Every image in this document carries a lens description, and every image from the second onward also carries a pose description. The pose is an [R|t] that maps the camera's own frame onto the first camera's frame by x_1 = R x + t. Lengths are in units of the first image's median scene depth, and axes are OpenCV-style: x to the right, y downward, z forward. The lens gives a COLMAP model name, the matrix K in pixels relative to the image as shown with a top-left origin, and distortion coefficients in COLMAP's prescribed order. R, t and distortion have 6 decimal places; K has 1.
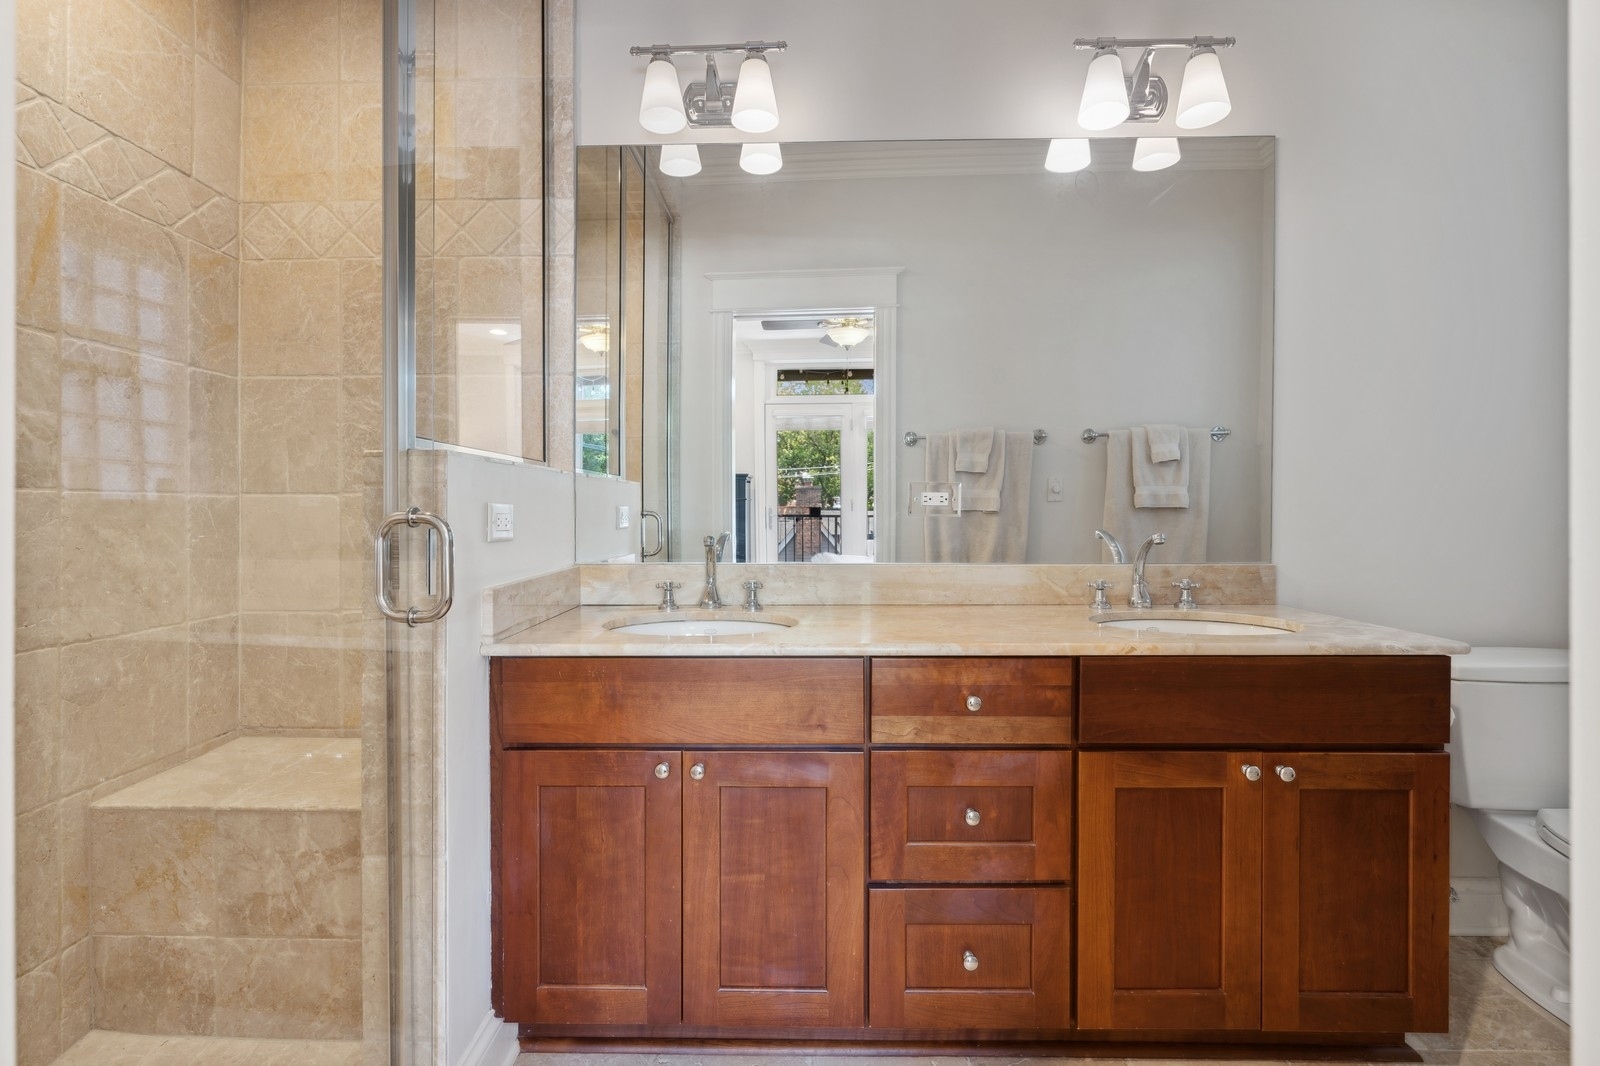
lens RADIAL K [[735.0, 0, 795.3], [0, 735.0, 522.5], [0, 0, 1]] dist [-0.000518, -0.000073]
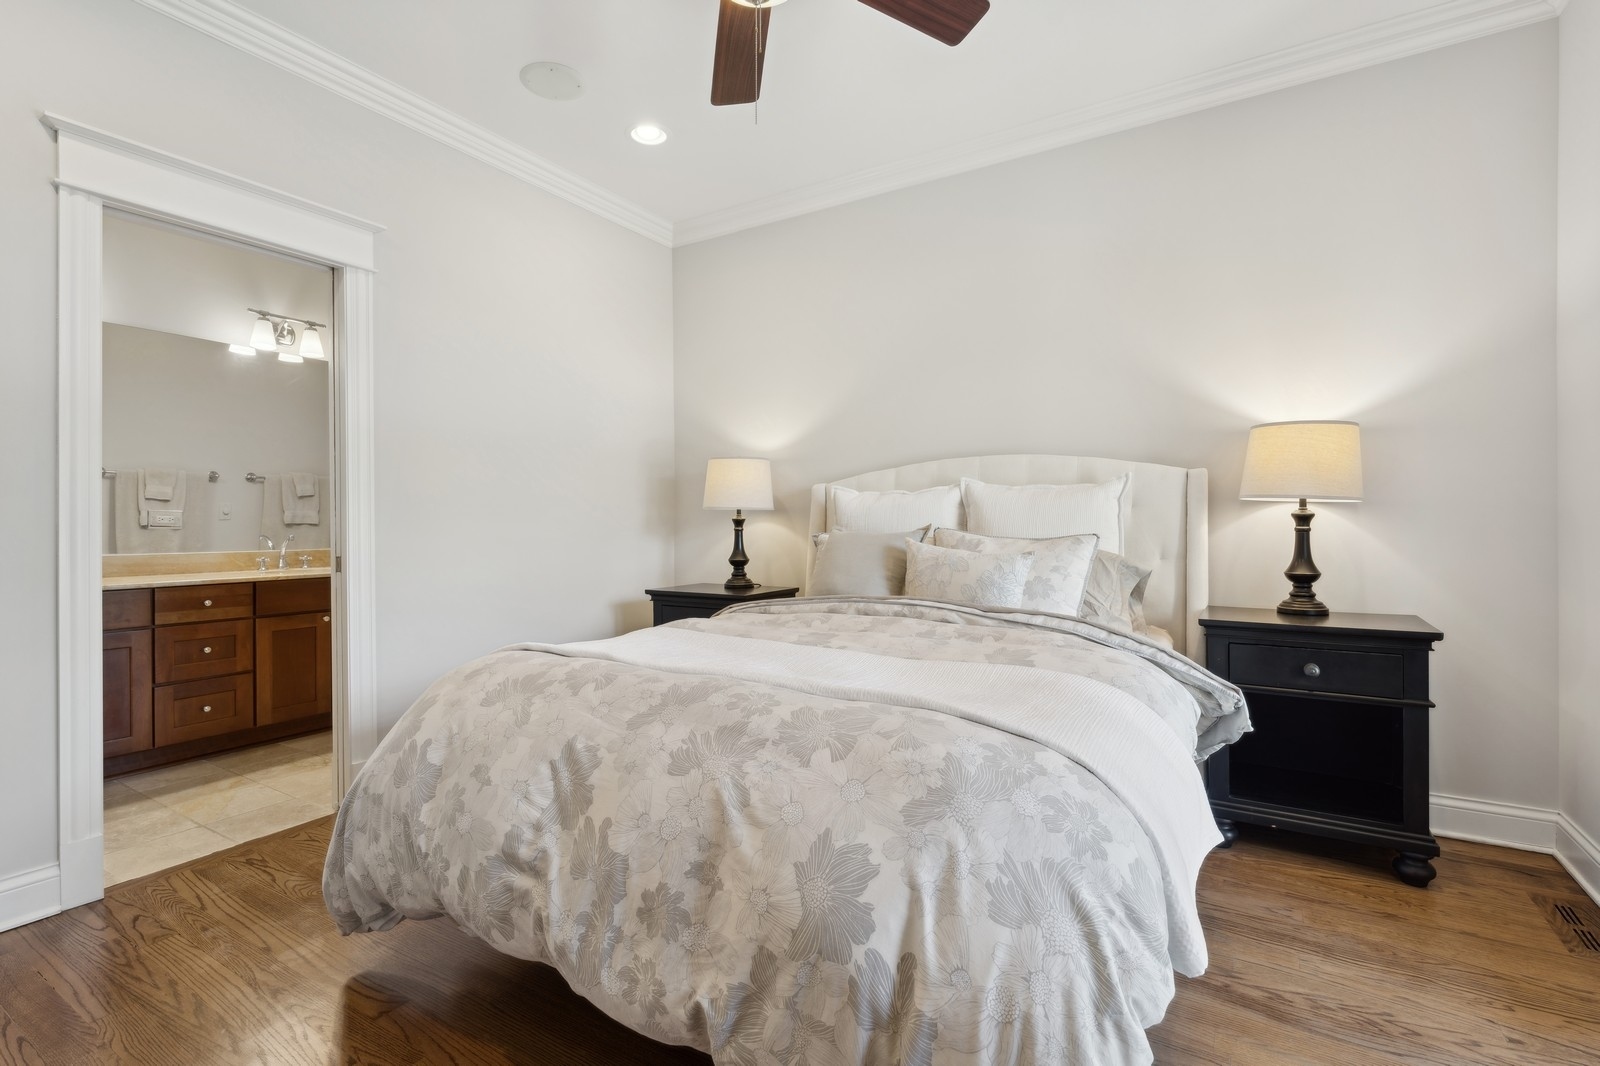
lens RADIAL K [[735.0, 0, 795.3], [0, 735.0, 522.5], [0, 0, 1]] dist [-0.000518, -0.000073]
pose [[0.510740, -0.000681, 0.859735, -0.846577], [0.016221, 0.999829, -0.008845, 0.027455], [-0.859582, 0.018463, 0.510664, -1.910107]]
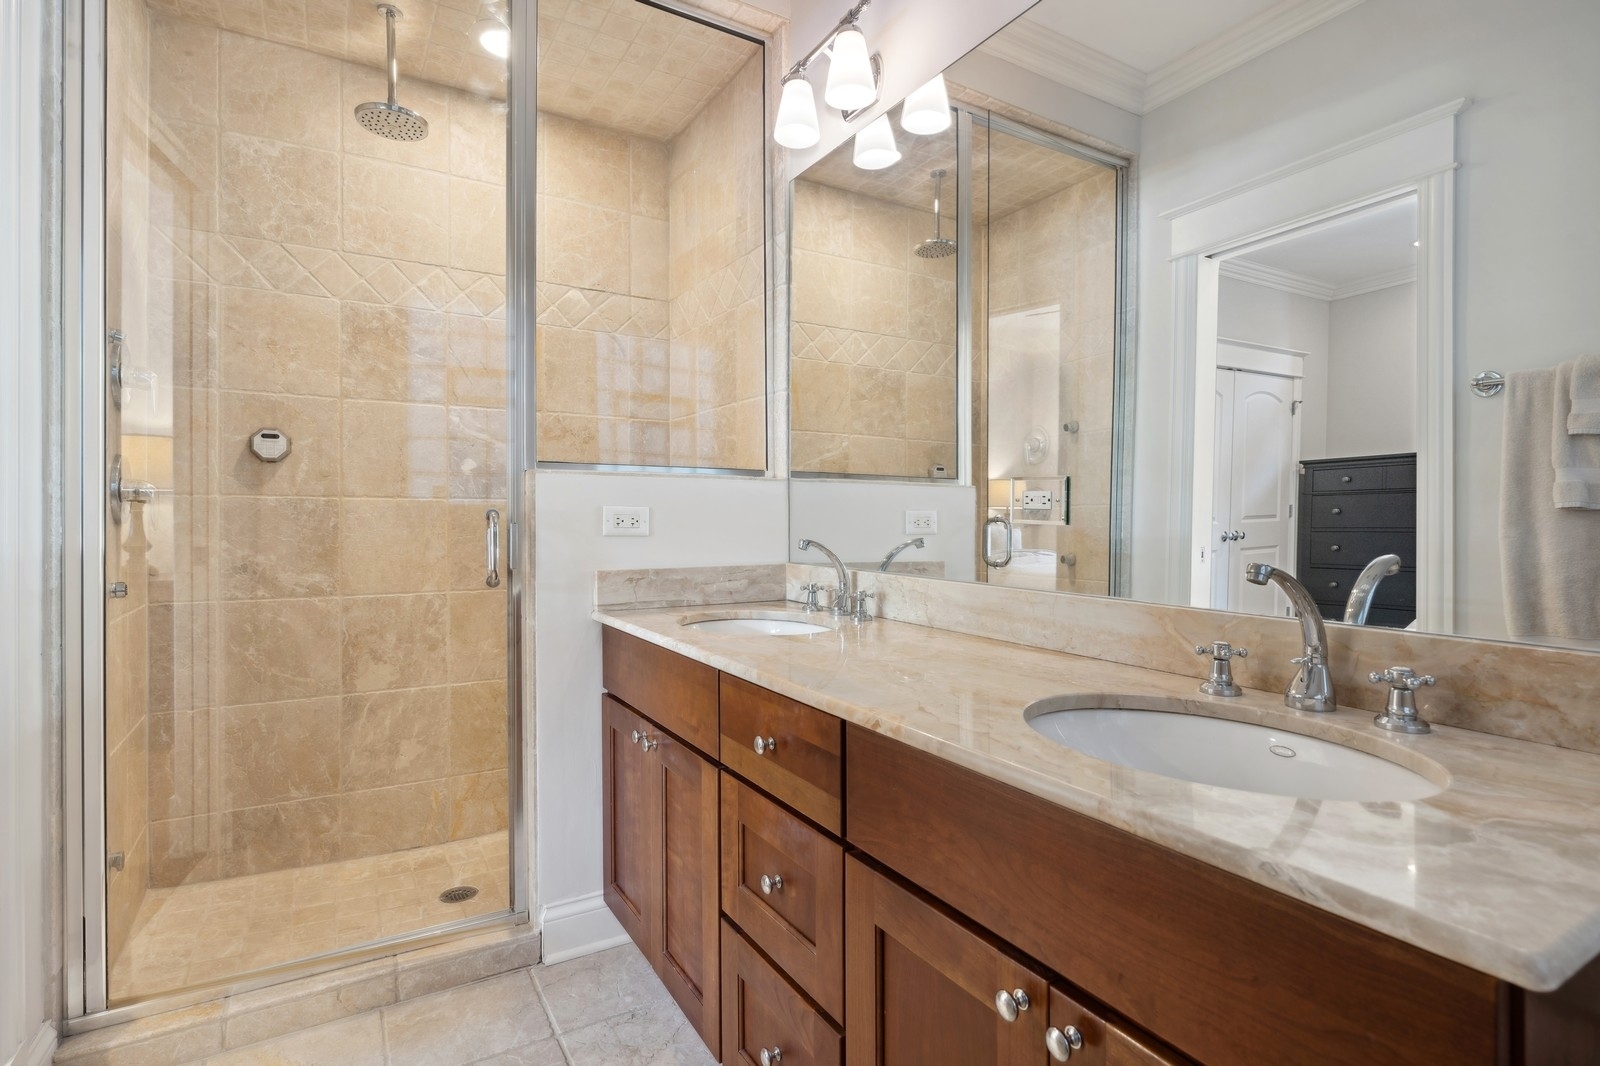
lens RADIAL K [[798.0, 0, 799.4], [0, 798.0, 514.6], [0, 0, 1]] dist [0.000228, 0.000207]
pose [[0.530379, 0.007784, -0.847725, 1.007051], [-0.014257, 0.999898, 0.000261, -0.020112], [0.847641, 0.011948, 0.530436, 0.531108]]
